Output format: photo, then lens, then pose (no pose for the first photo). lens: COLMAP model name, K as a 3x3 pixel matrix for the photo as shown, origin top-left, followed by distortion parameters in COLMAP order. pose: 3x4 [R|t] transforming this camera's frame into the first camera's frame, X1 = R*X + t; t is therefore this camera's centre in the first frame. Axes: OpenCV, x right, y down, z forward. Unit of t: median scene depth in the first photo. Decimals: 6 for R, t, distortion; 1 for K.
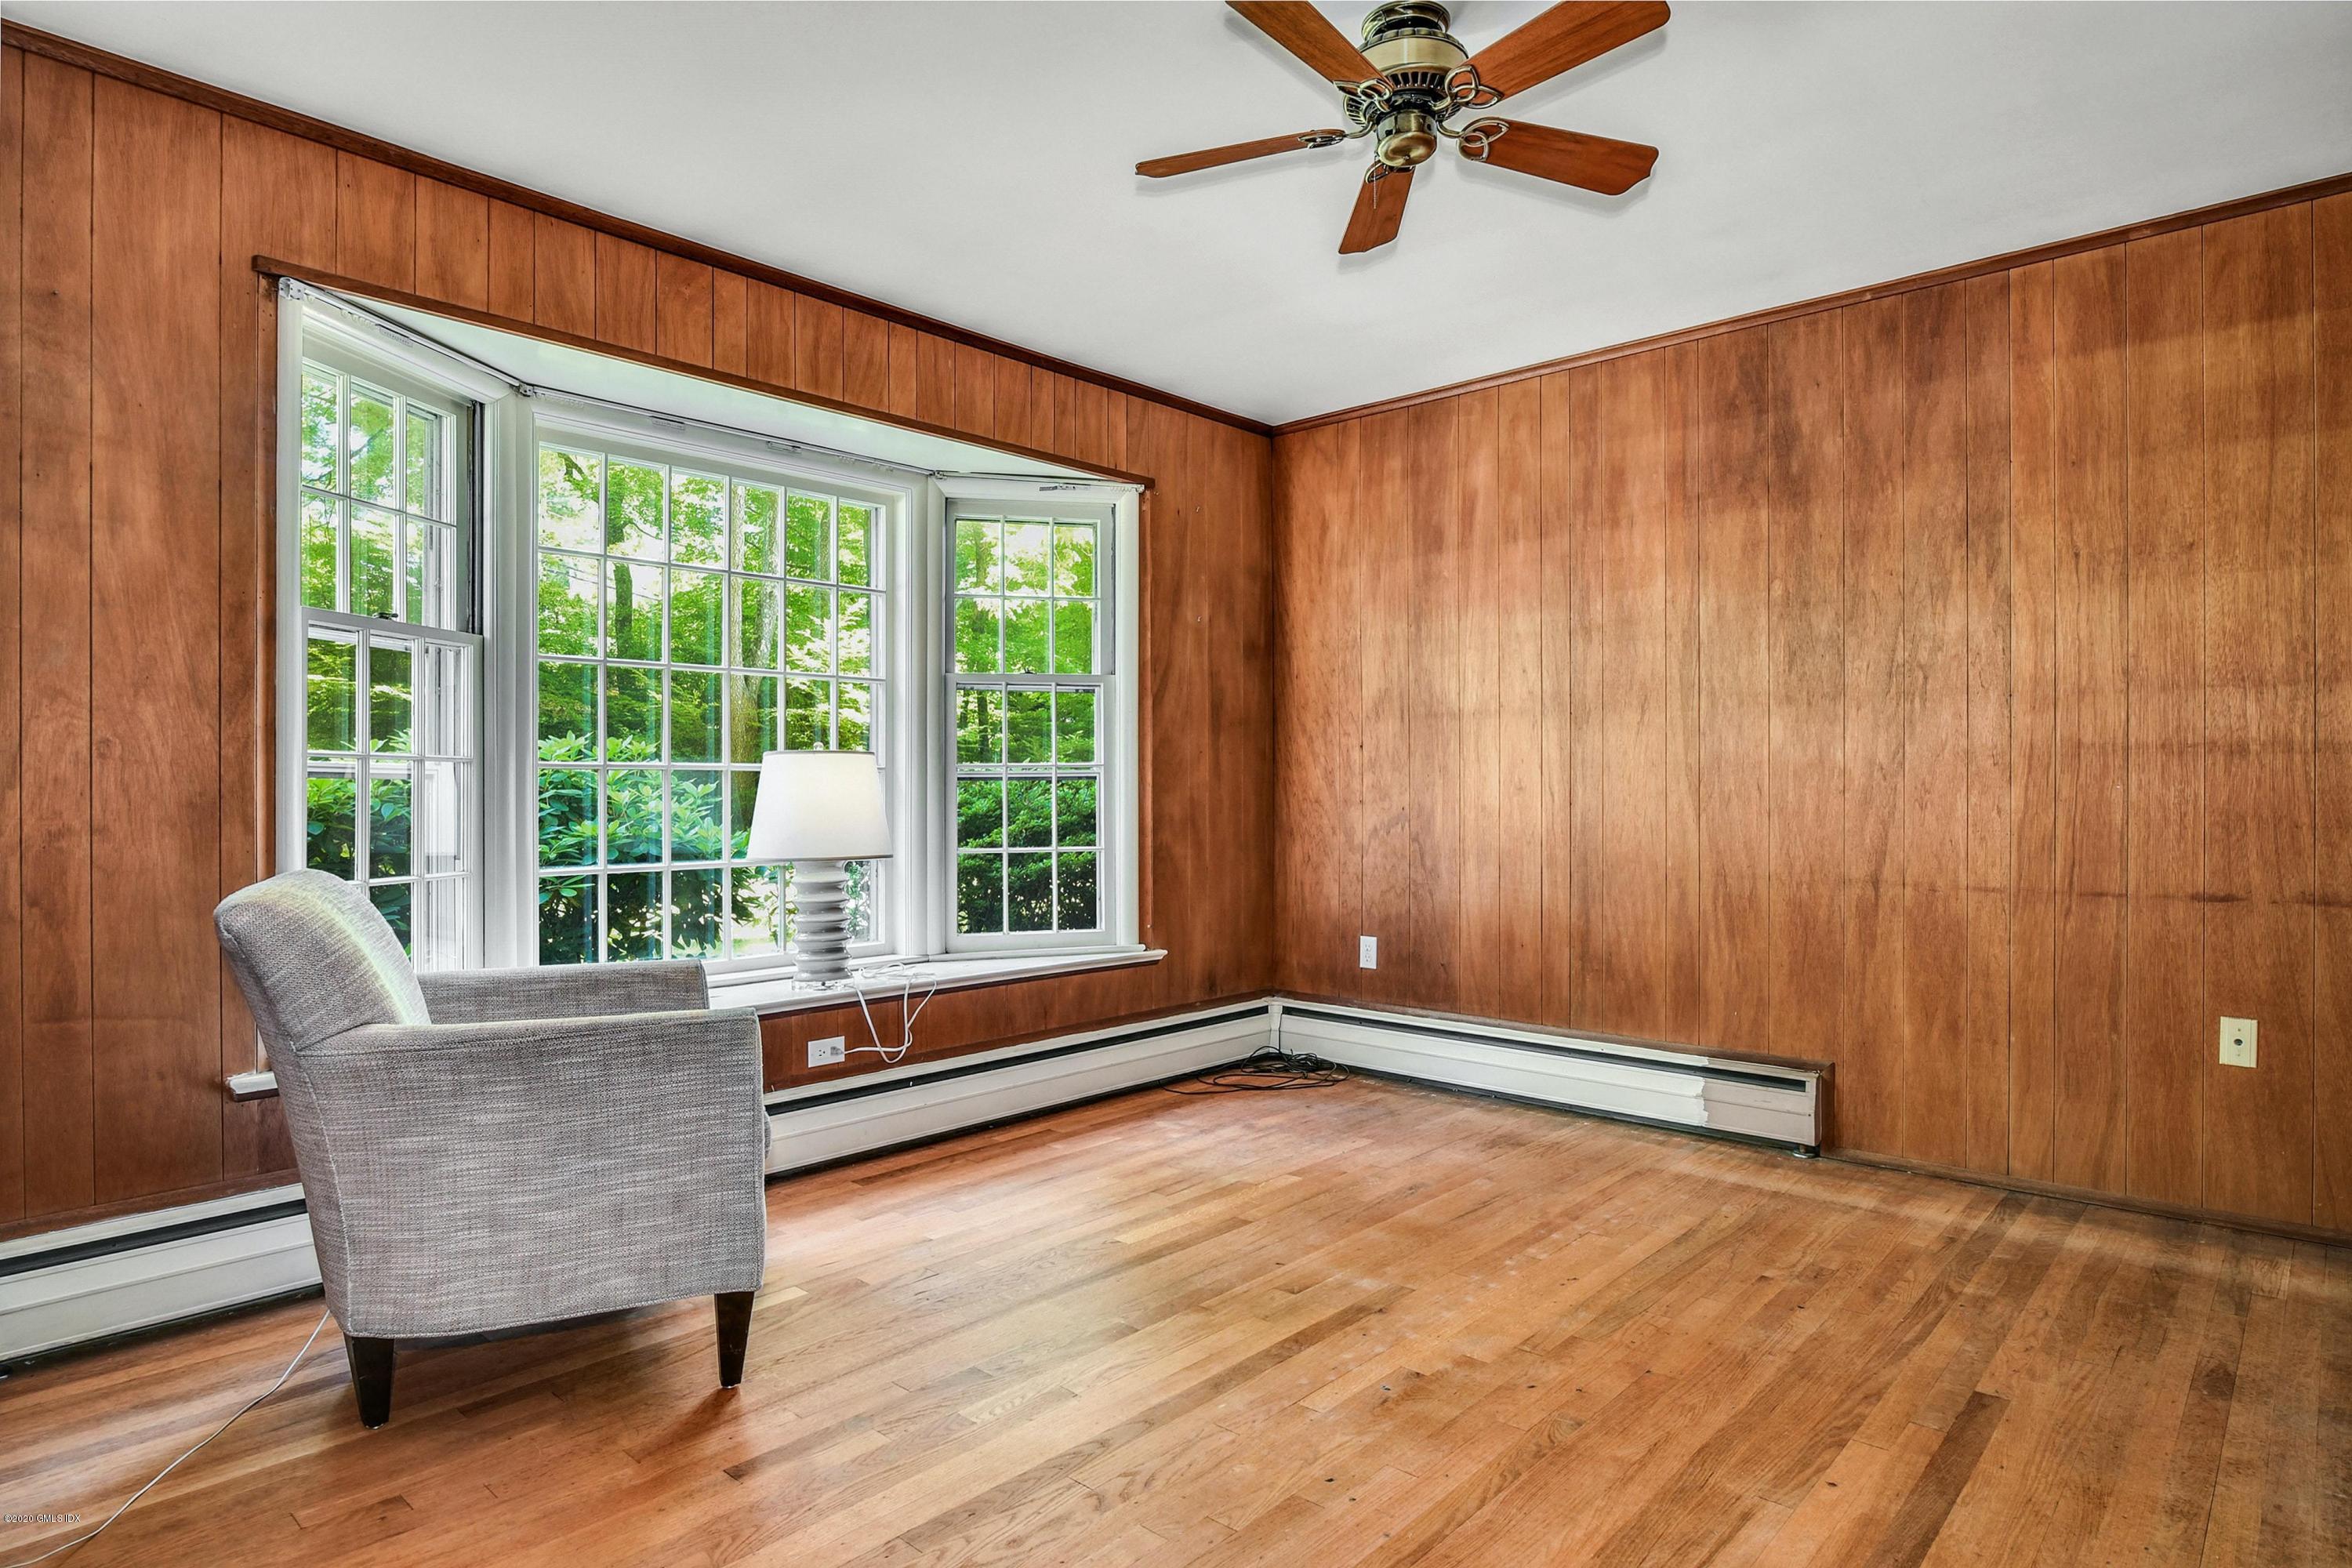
lens RADIAL K [[1324.2, 0, 1176.0], [0, 1324.2, 784.0], [0, 0, 1]] dist [-0.021293, 0.000033]
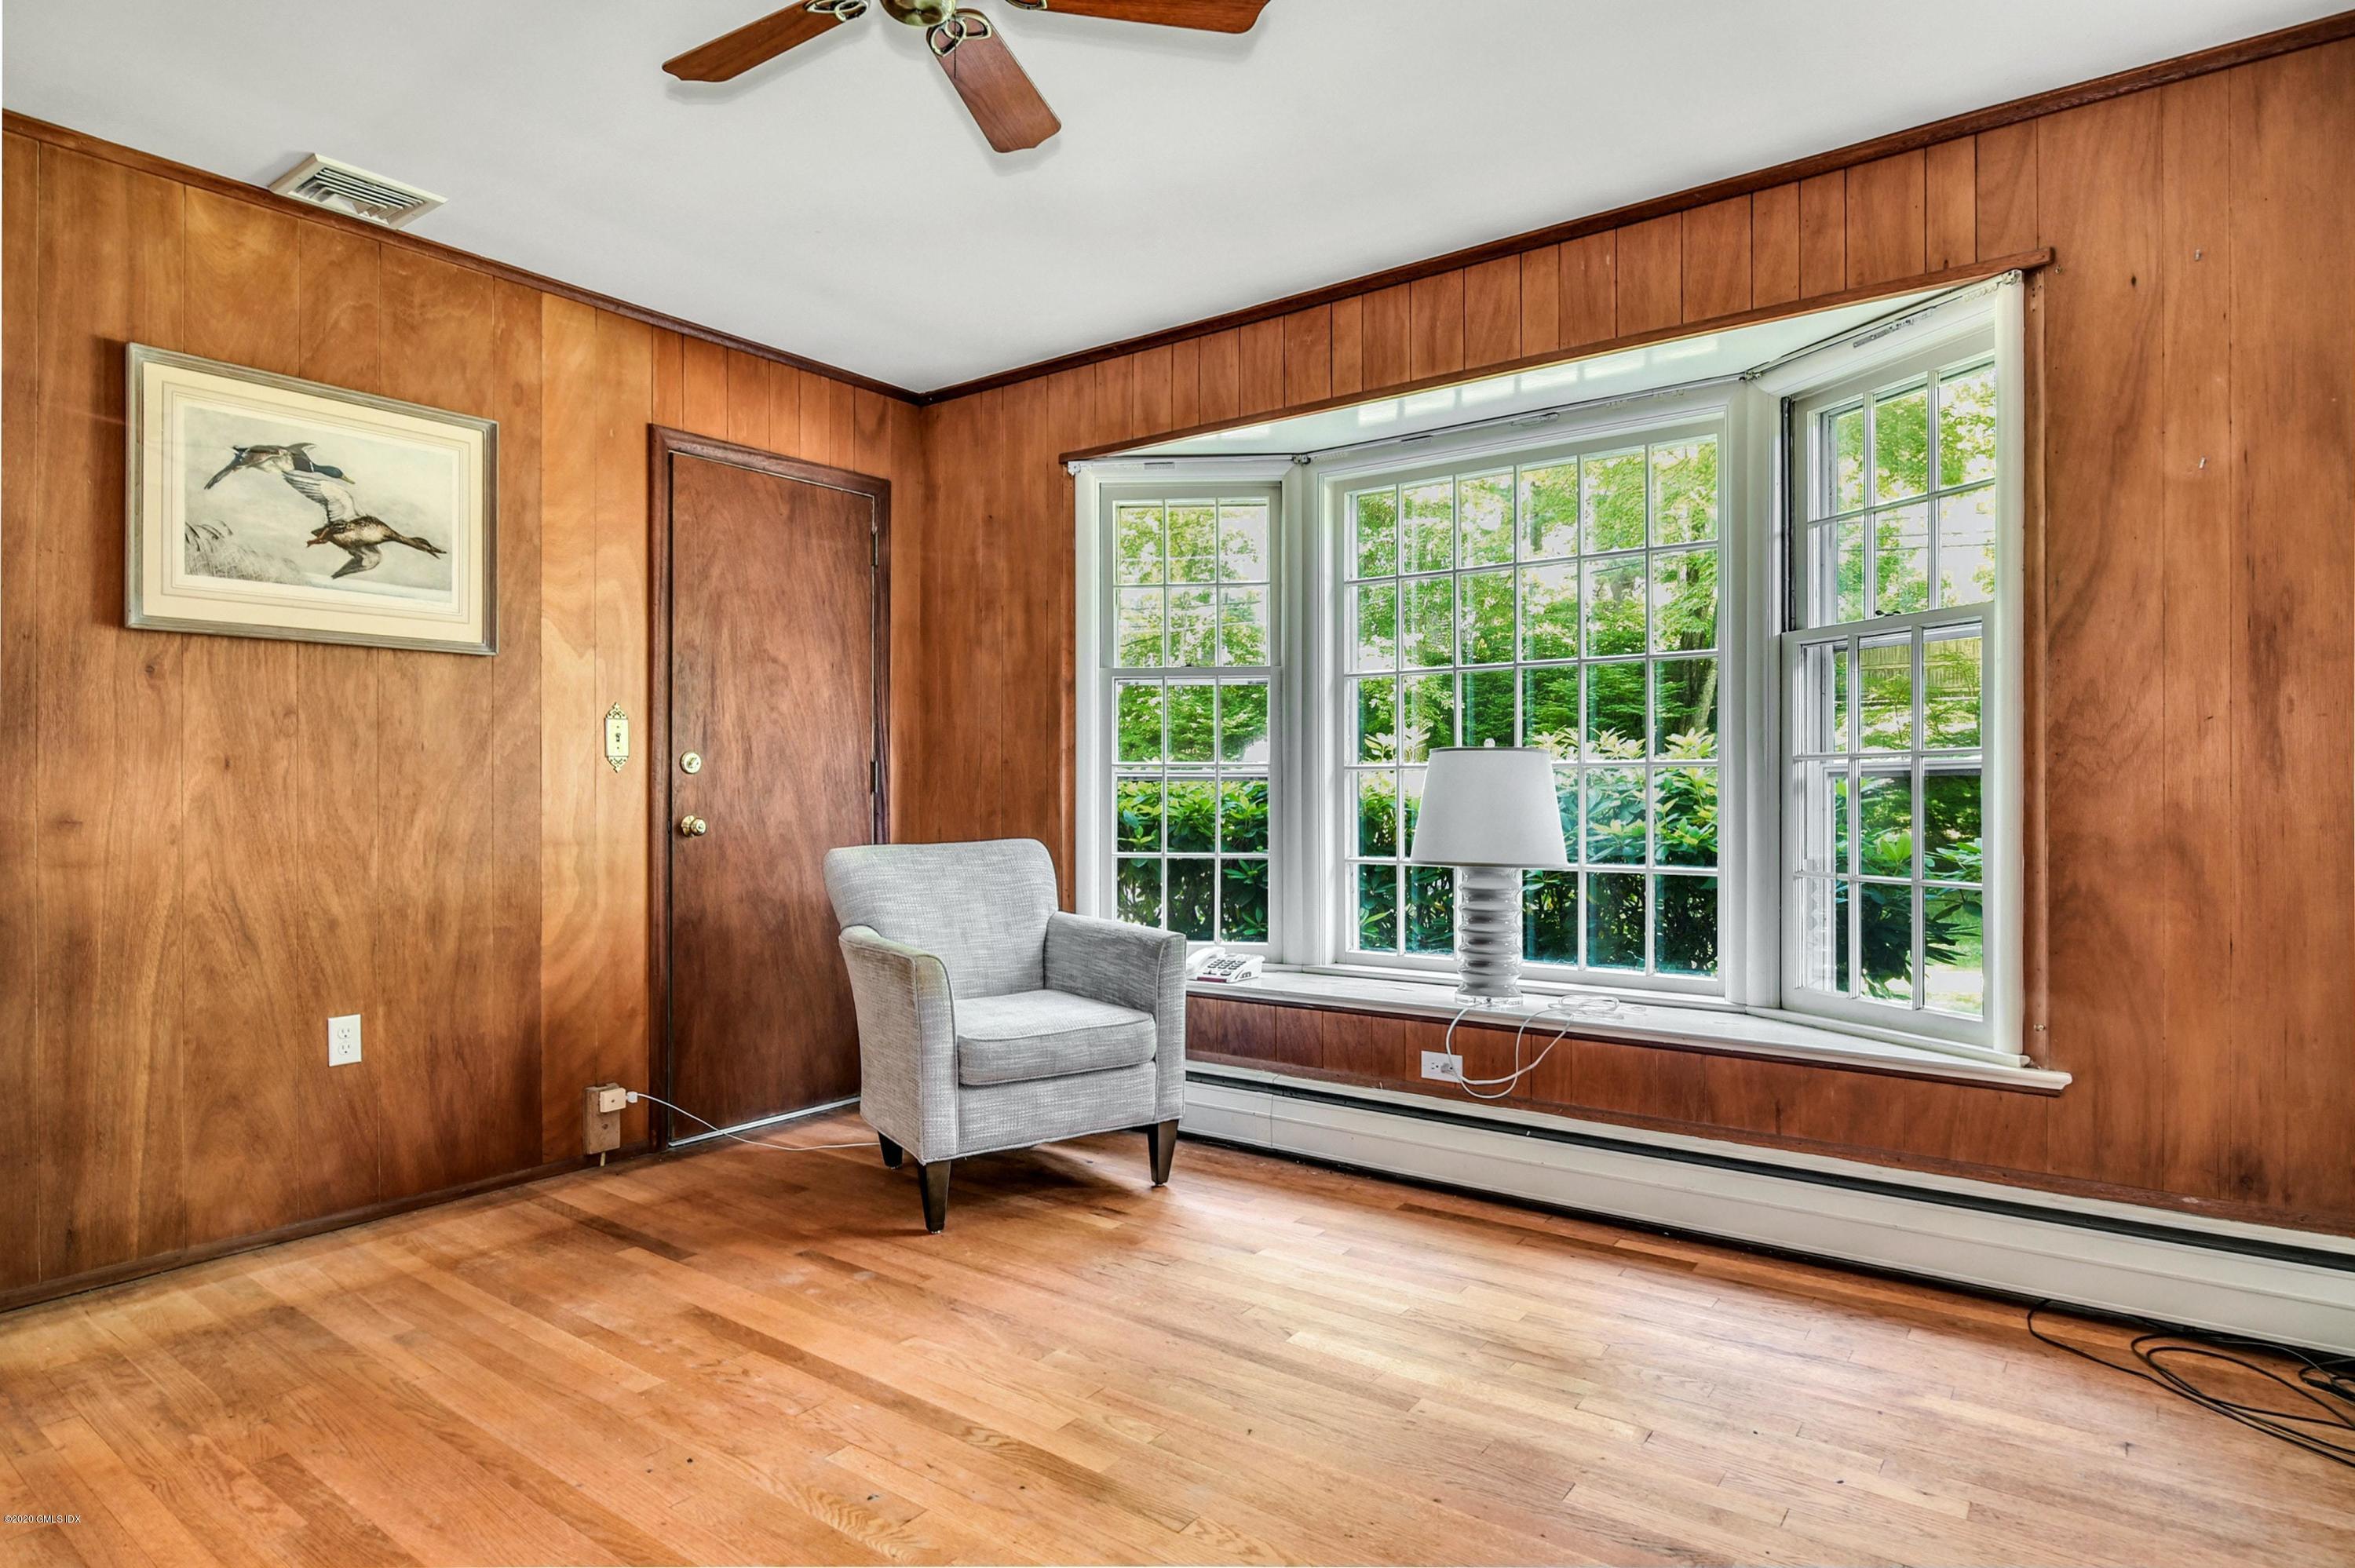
lens RADIAL K [[1325.7, 0, 1177.5], [0, 1325.7, 784.0], [0, 0, 1]] dist [-0.021293, 0.000033]
pose [[0.069371, -0.001142, -0.997590, 0.683444], [0.005578, 0.999984, -0.000757, -0.000387], [0.997575, -0.005512, 0.069377, 0.764114]]
